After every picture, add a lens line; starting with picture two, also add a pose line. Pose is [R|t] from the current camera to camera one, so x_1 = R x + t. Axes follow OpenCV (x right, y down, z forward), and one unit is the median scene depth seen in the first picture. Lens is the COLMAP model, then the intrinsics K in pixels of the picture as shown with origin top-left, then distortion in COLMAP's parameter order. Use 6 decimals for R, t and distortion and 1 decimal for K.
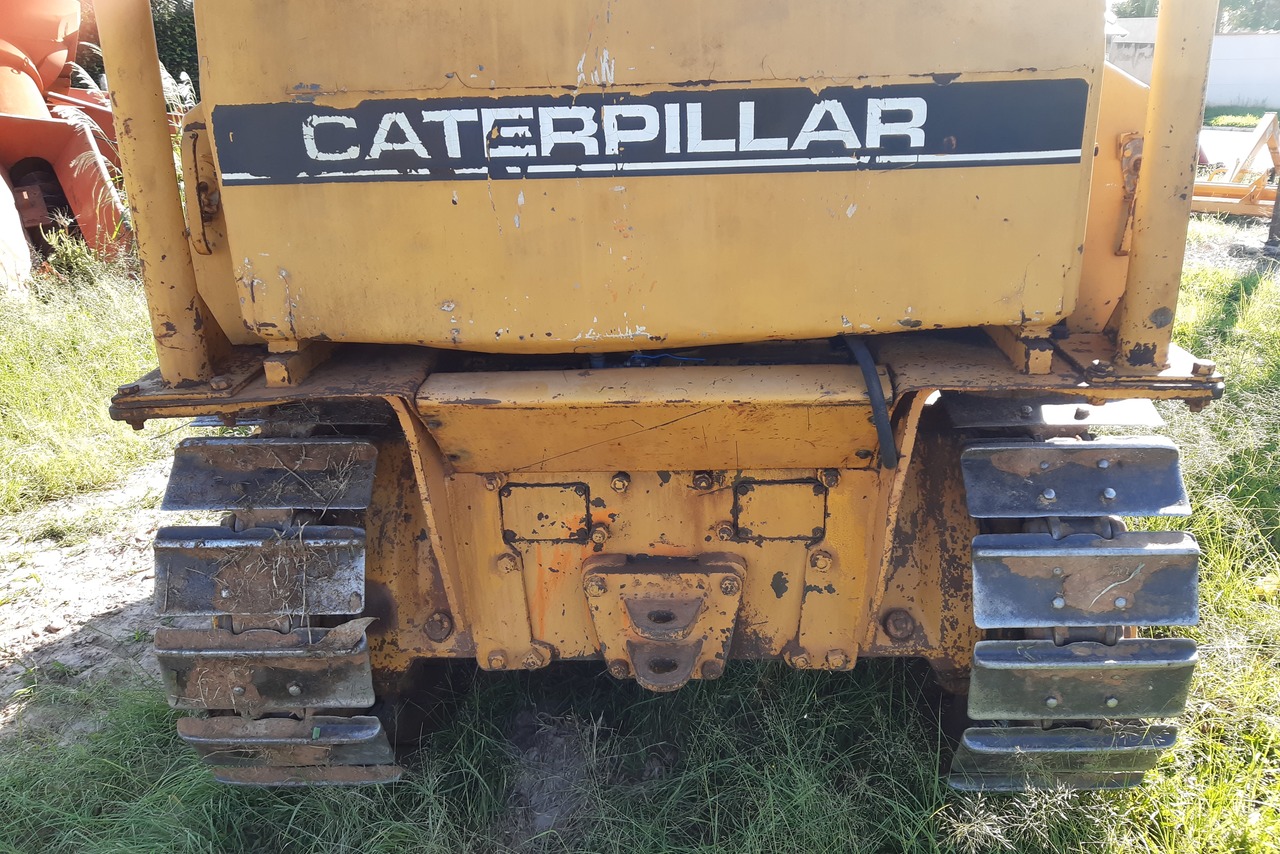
lens RADIAL K [[999.8, 0, 640.1], [0, 999.8, 457.9], [0, 0, 1]] dist [0.126989, -0.298147]
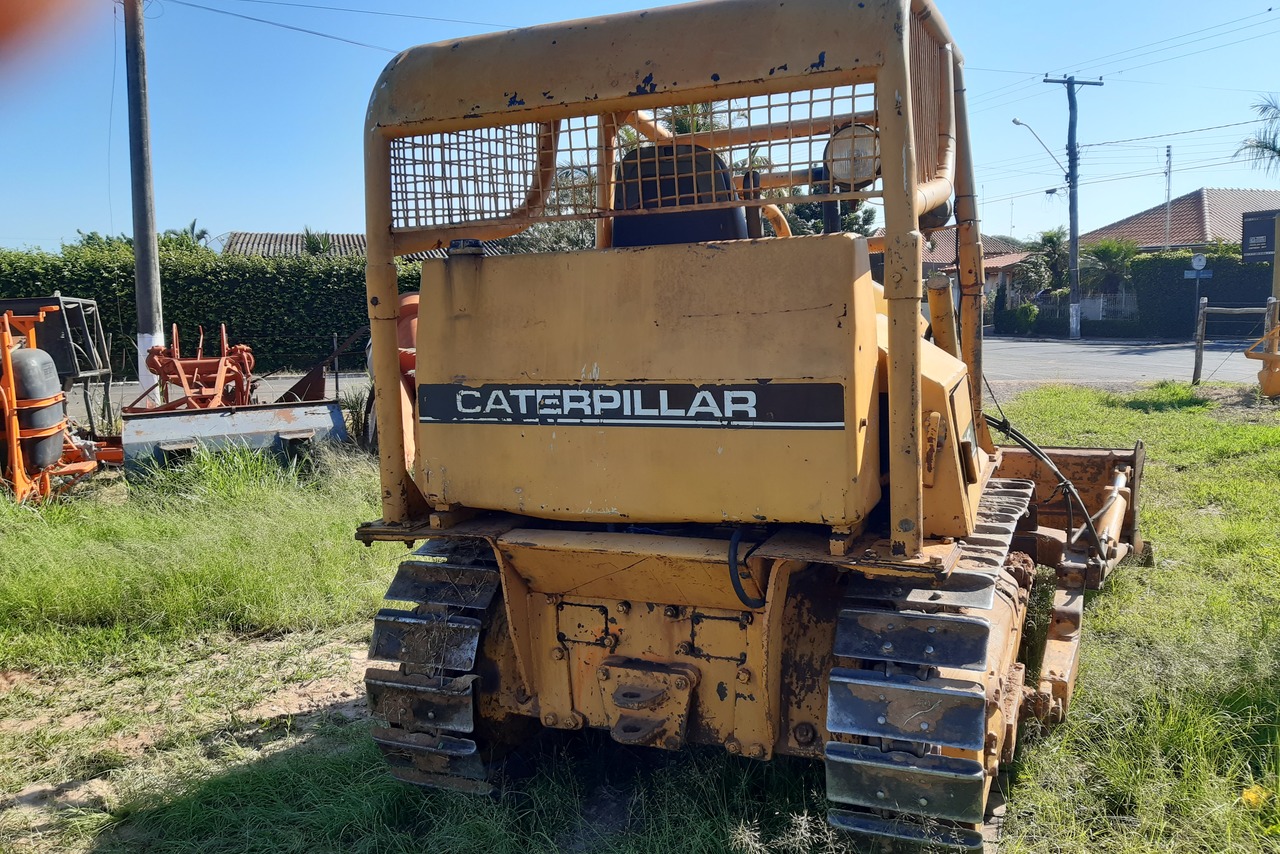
lens RADIAL K [[999.8, 0, 640.1], [0, 999.8, 457.9], [0, 0, 1]] dist [0.126989, -0.298147]
pose [[0.931655, 0.050671, -0.359794, 0.588428], [-0.127404, 0.972915, -0.192883, 0.100217], [0.340276, 0.225539, 0.912877, -0.523788]]
